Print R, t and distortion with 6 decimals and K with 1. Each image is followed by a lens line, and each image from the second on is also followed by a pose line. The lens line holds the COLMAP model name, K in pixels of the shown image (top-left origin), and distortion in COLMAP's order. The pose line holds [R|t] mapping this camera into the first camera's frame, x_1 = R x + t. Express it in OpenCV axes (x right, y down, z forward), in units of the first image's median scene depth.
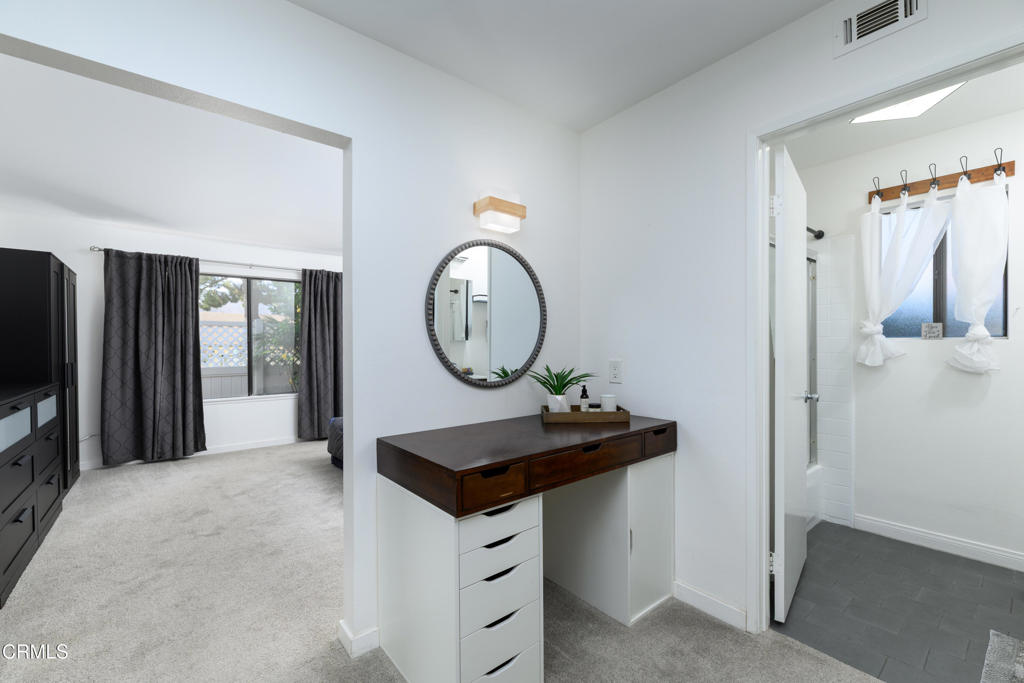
lens RADIAL K [[431.5, 0, 510.8], [0, 431.5, 348.9], [0, 0, 1]] dist [0.002473, 0.001399]
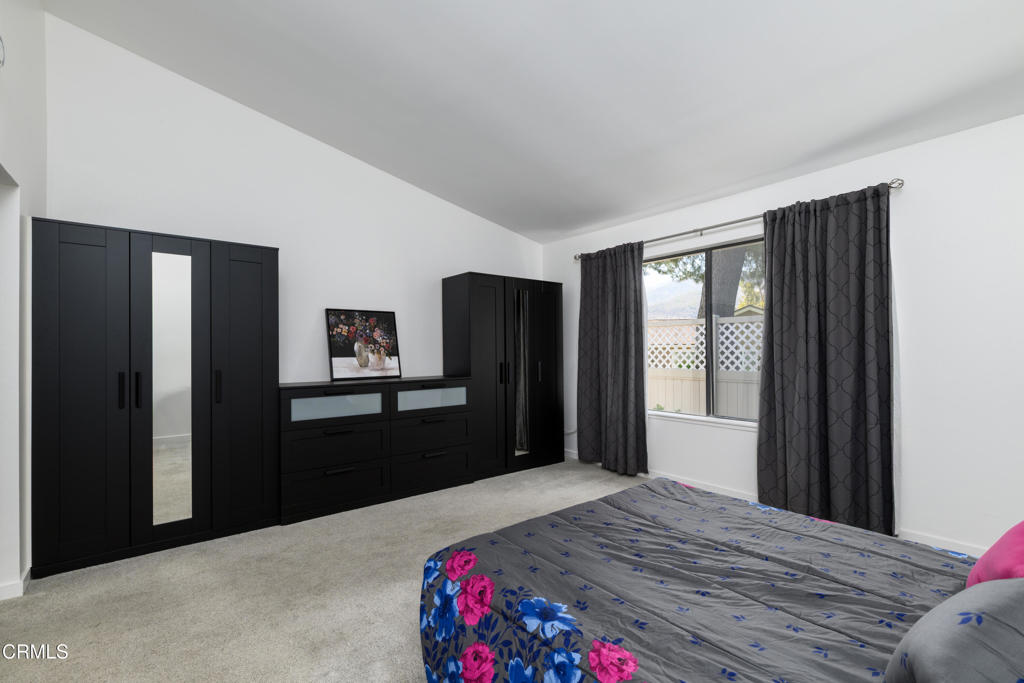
lens RADIAL K [[452.1, 0, 511.0], [0, 452.1, 348.0], [0, 0, 1]] dist [-0.004552, 0.000221]
pose [[-0.010526, -0.000614, -0.999944, 0.166270], [0.002745, 0.999996, -0.000643, -0.003985], [0.999941, -0.002752, -0.010524, 0.817138]]
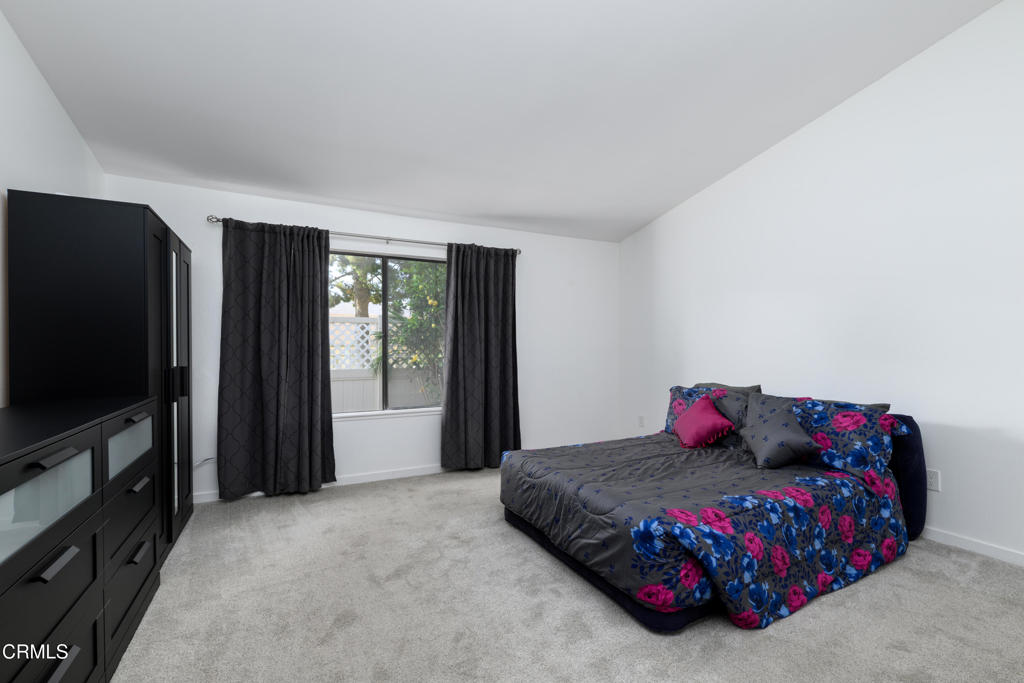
lens RADIAL K [[452.1, 0, 515.5], [0, 452.1, 347.7], [0, 0, 1]] dist [-0.004552, 0.000221]
pose [[0.979604, 0.003004, -0.200918, -0.255456], [-0.003953, 0.999983, -0.004319, 0.000771], [0.200901, 0.005025, 0.979599, 0.306986]]
